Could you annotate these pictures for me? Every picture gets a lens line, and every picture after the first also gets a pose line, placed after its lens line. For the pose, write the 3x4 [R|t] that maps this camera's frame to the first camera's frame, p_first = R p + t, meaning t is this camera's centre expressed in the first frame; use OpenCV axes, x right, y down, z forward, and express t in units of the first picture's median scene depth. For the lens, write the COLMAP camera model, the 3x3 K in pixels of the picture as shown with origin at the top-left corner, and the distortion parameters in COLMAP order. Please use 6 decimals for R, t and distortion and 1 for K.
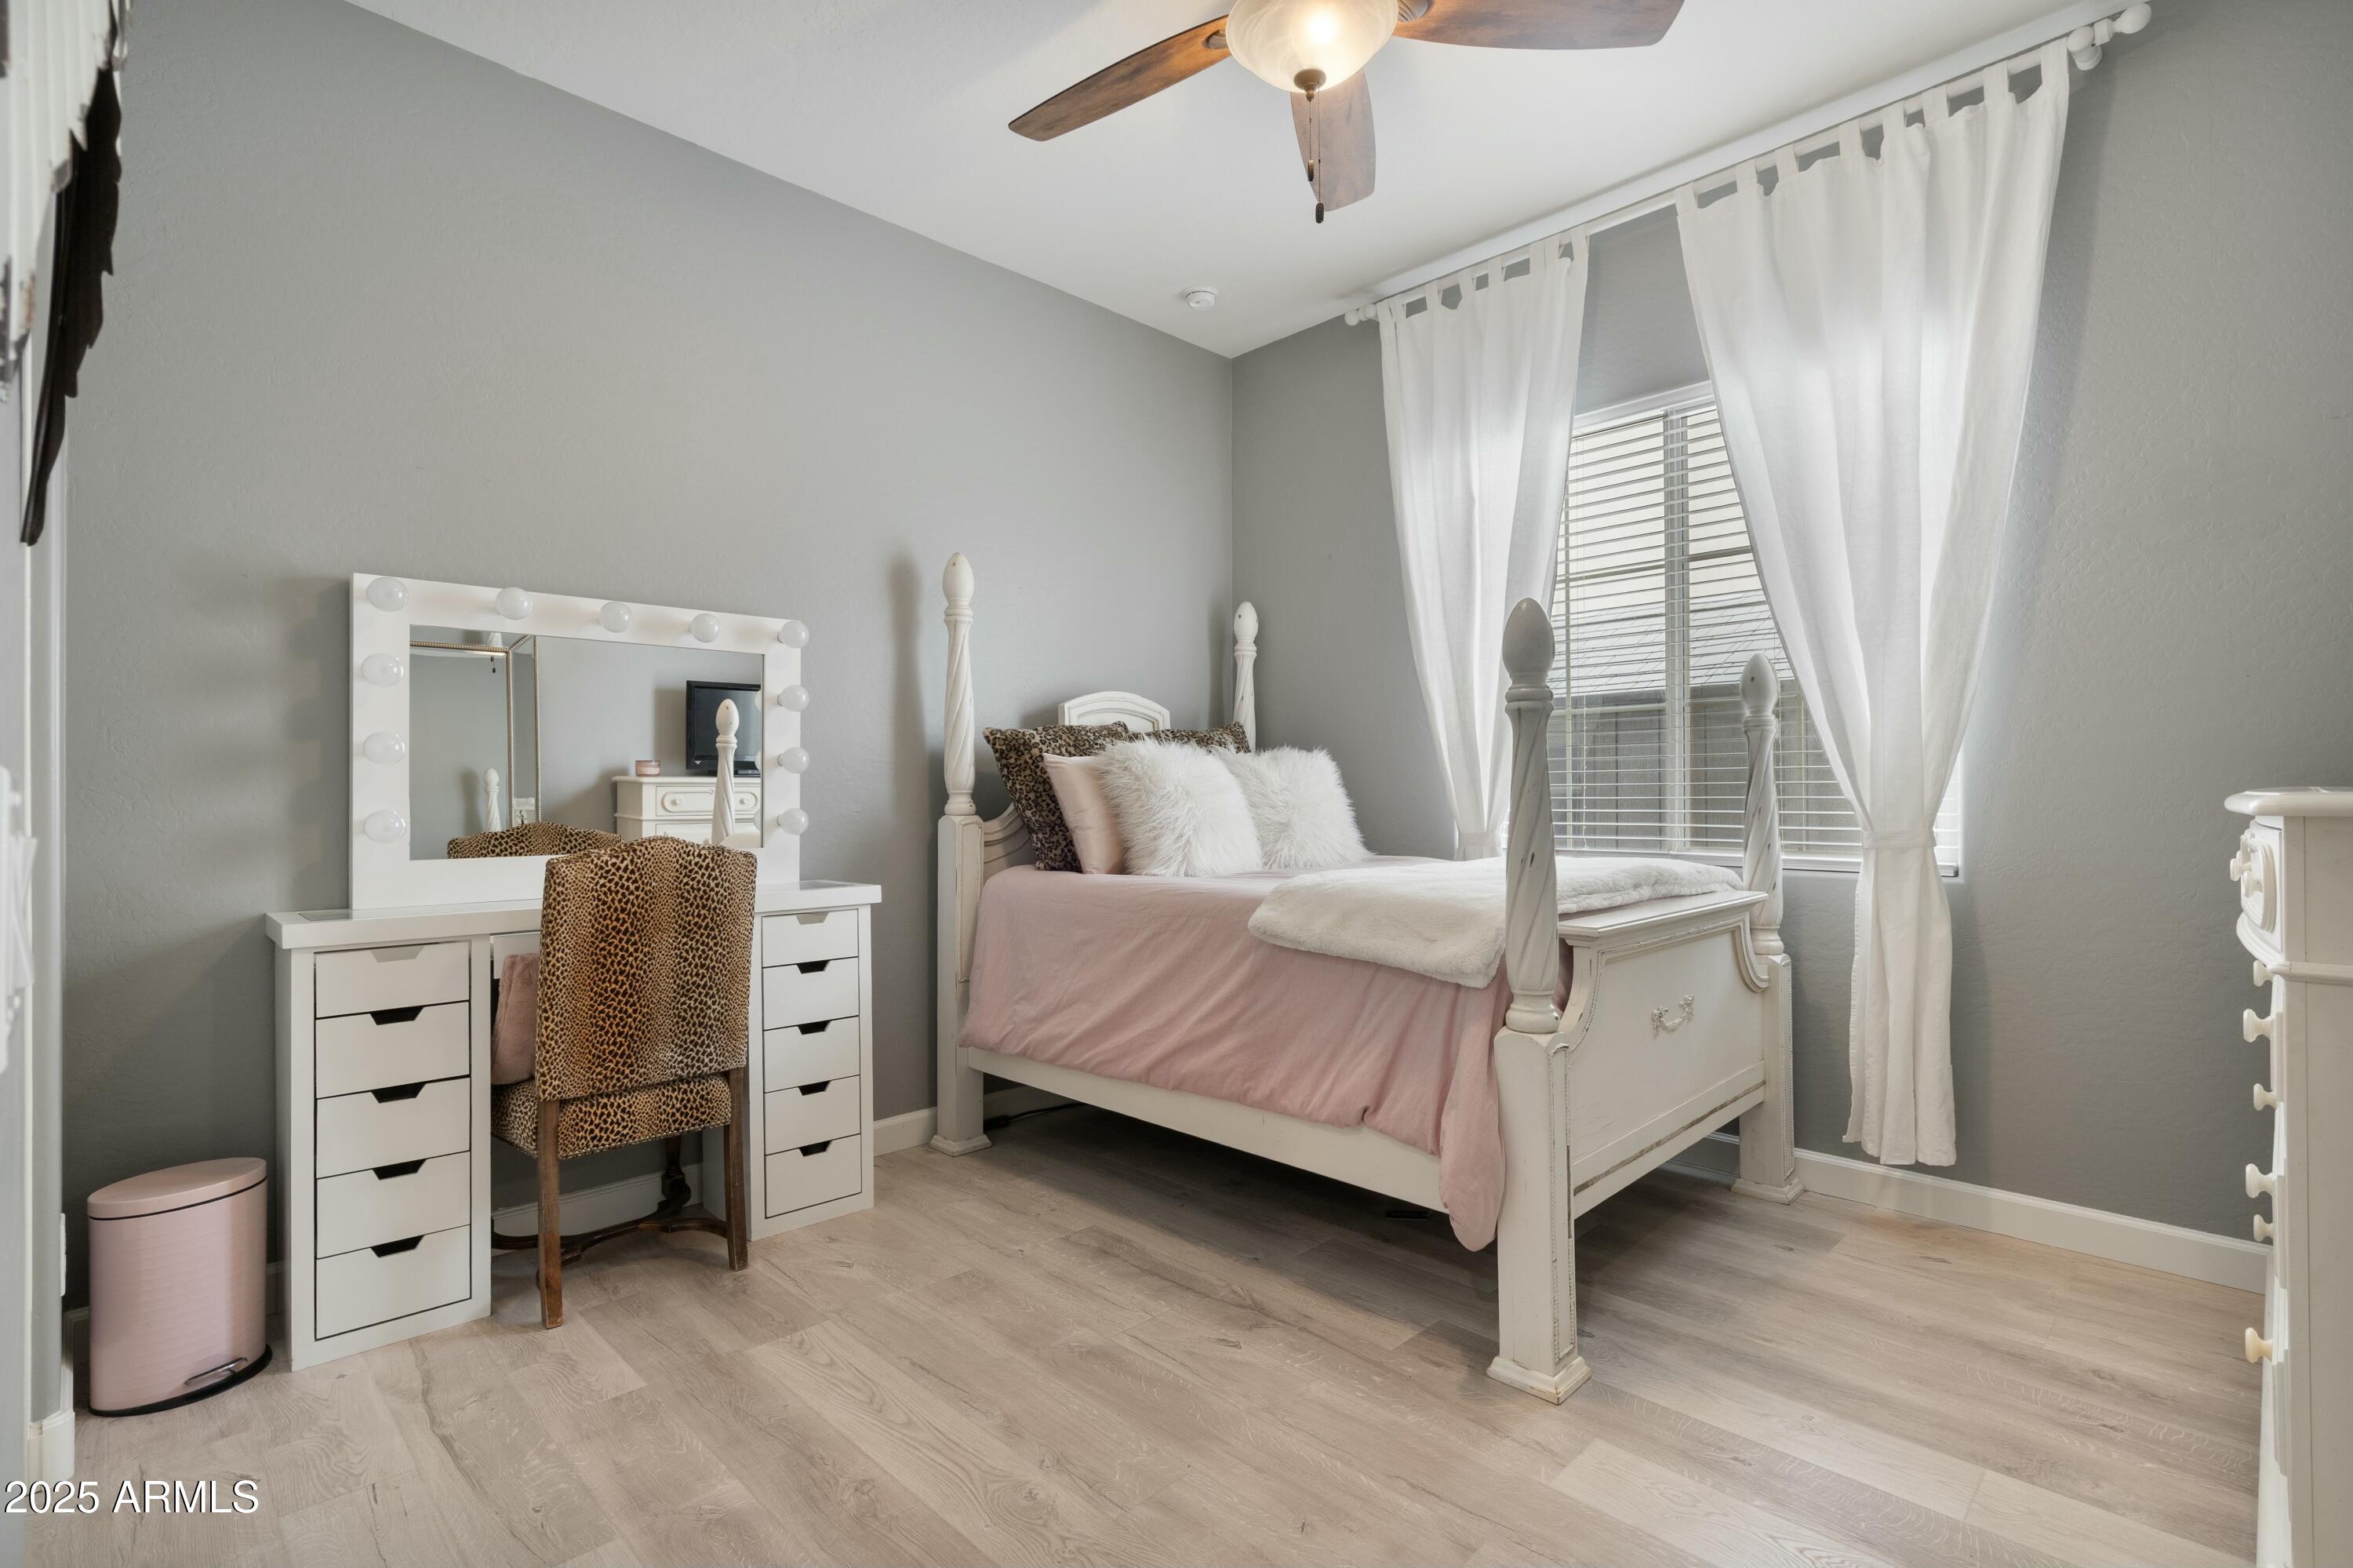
lens RADIAL K [[1085.1, 0, 1164.2], [0, 1085.1, 788.0], [0, 0, 1]] dist [-0.004202, 0.003710]
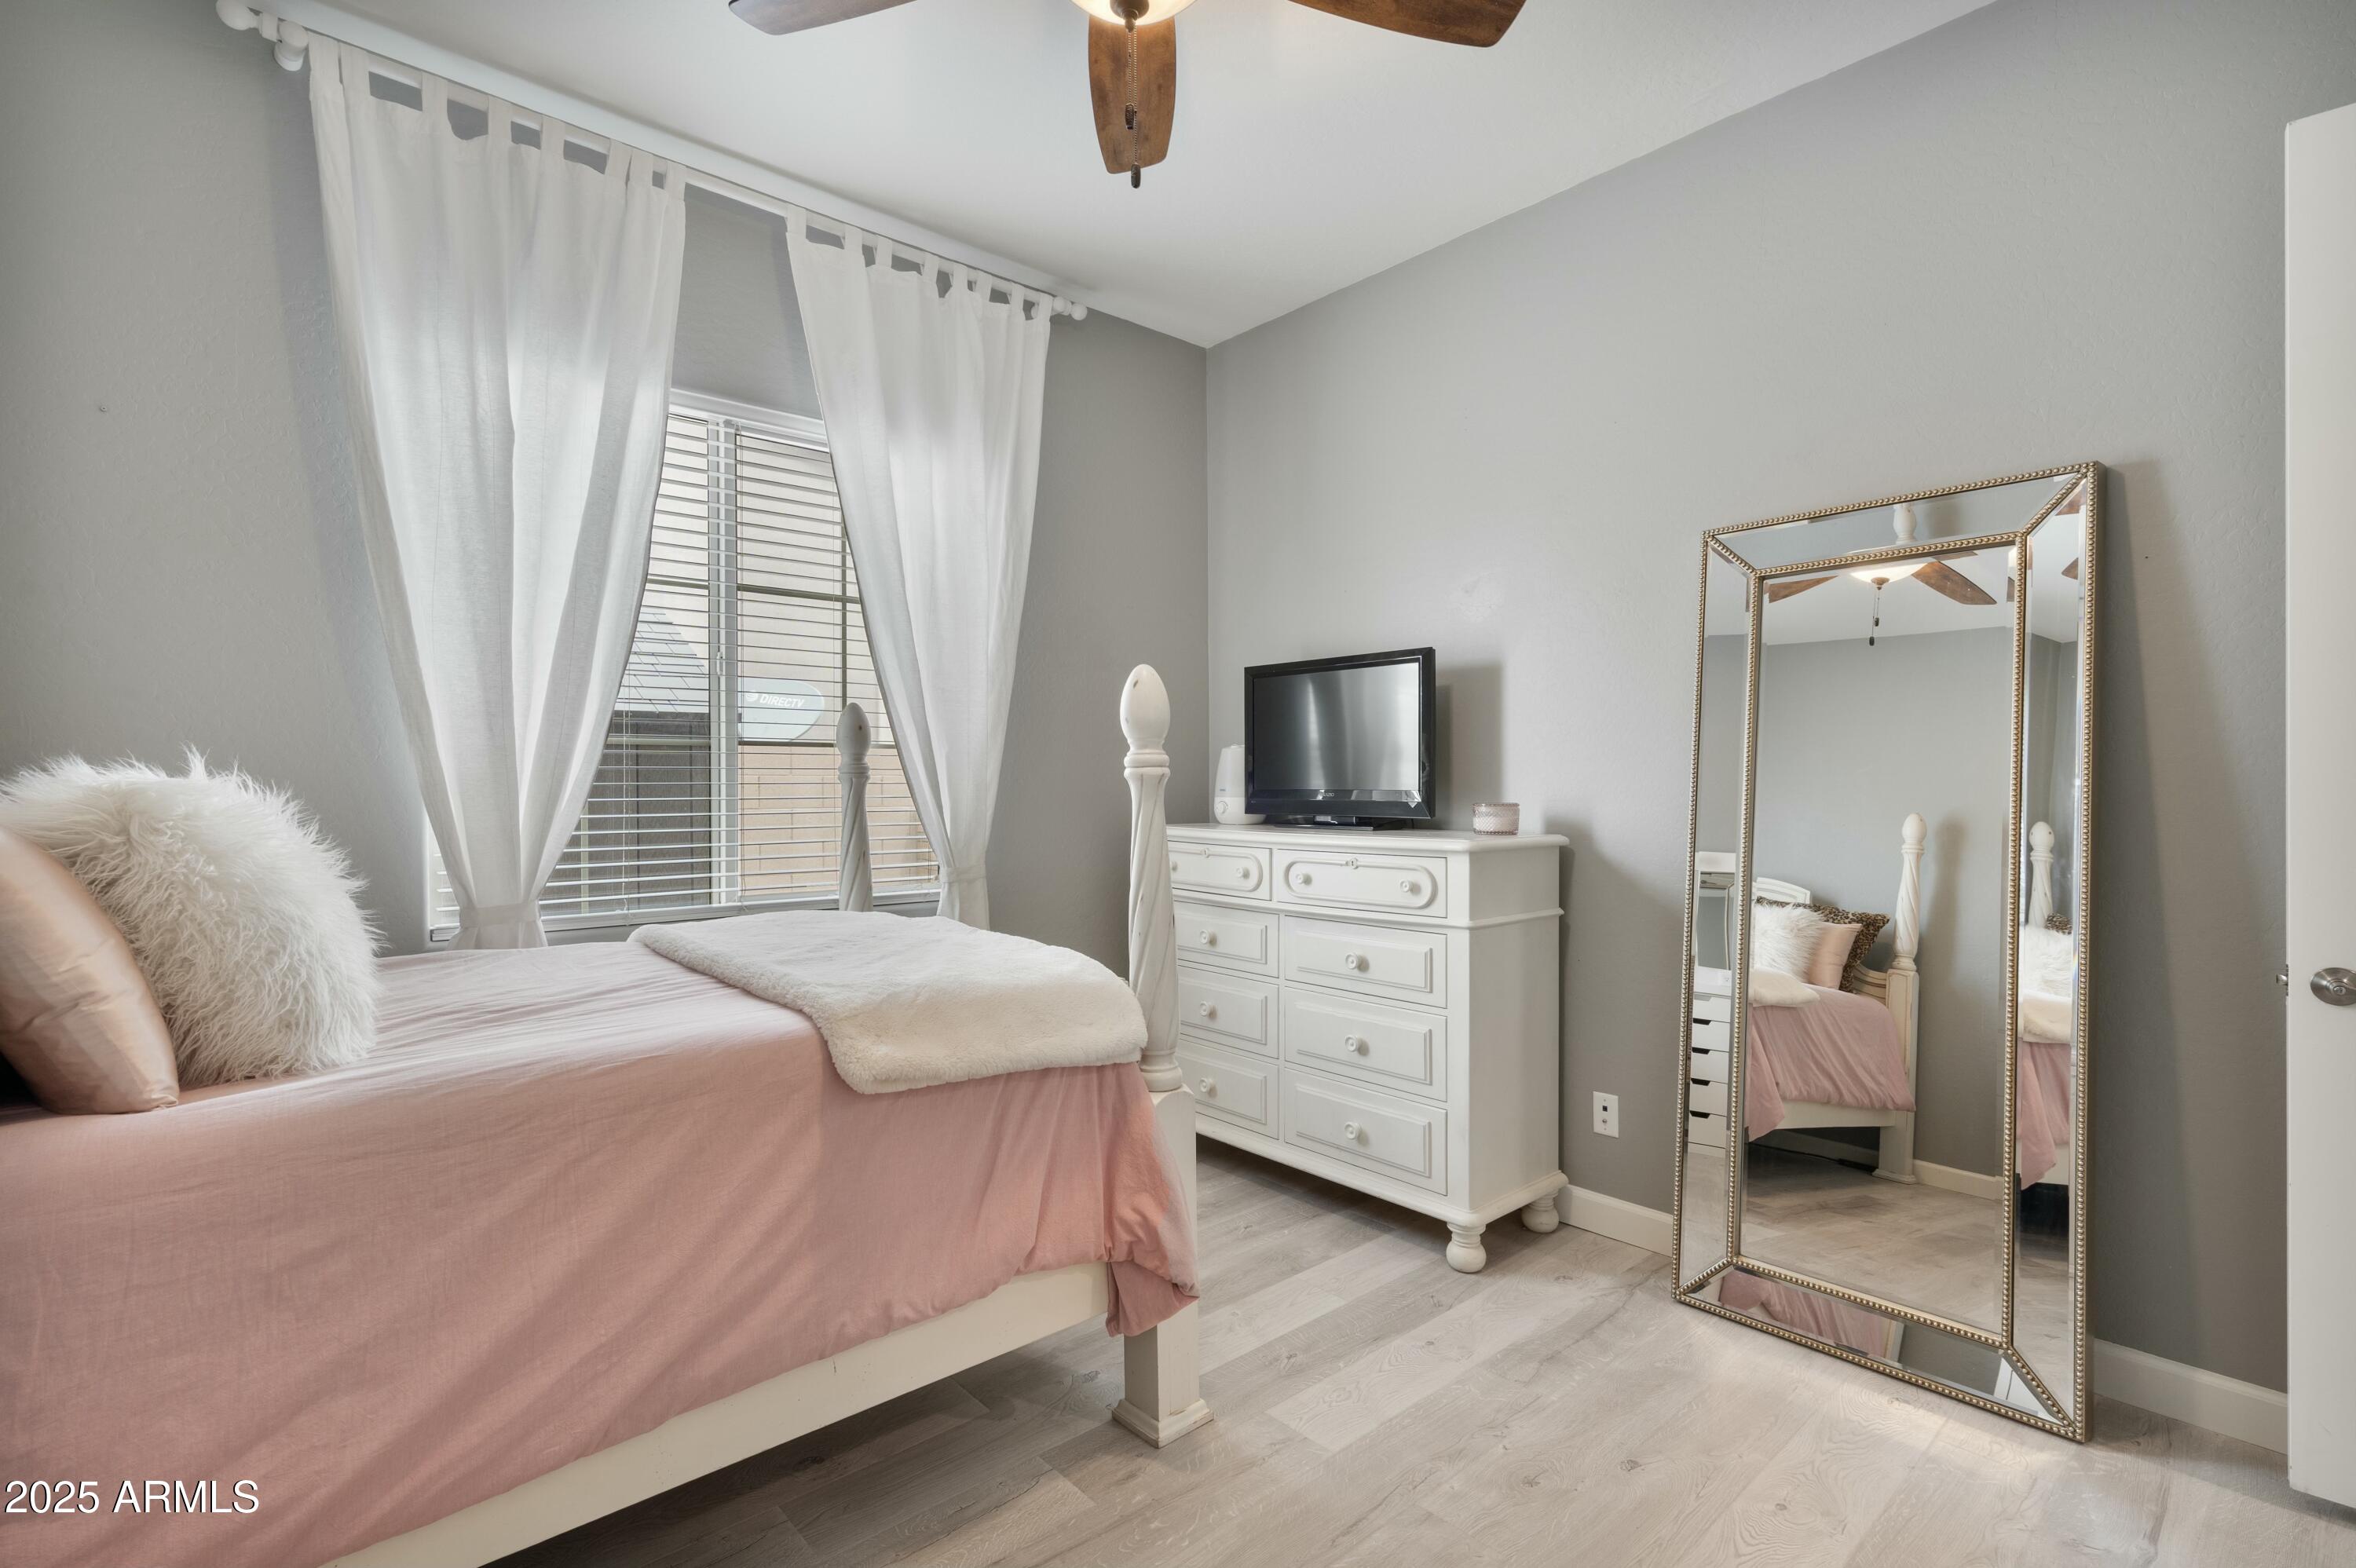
lens RADIAL K [[1086.3, 0, 1166.8], [0, 1086.3, 791.7], [0, 0, 1]] dist [-0.004202, 0.003710]
pose [[0.059729, 0.001014, 0.998214, -0.474940], [0.000543, 0.999999, -0.001048, -0.038651], [-0.998214, 0.000605, 0.059728, 0.640630]]
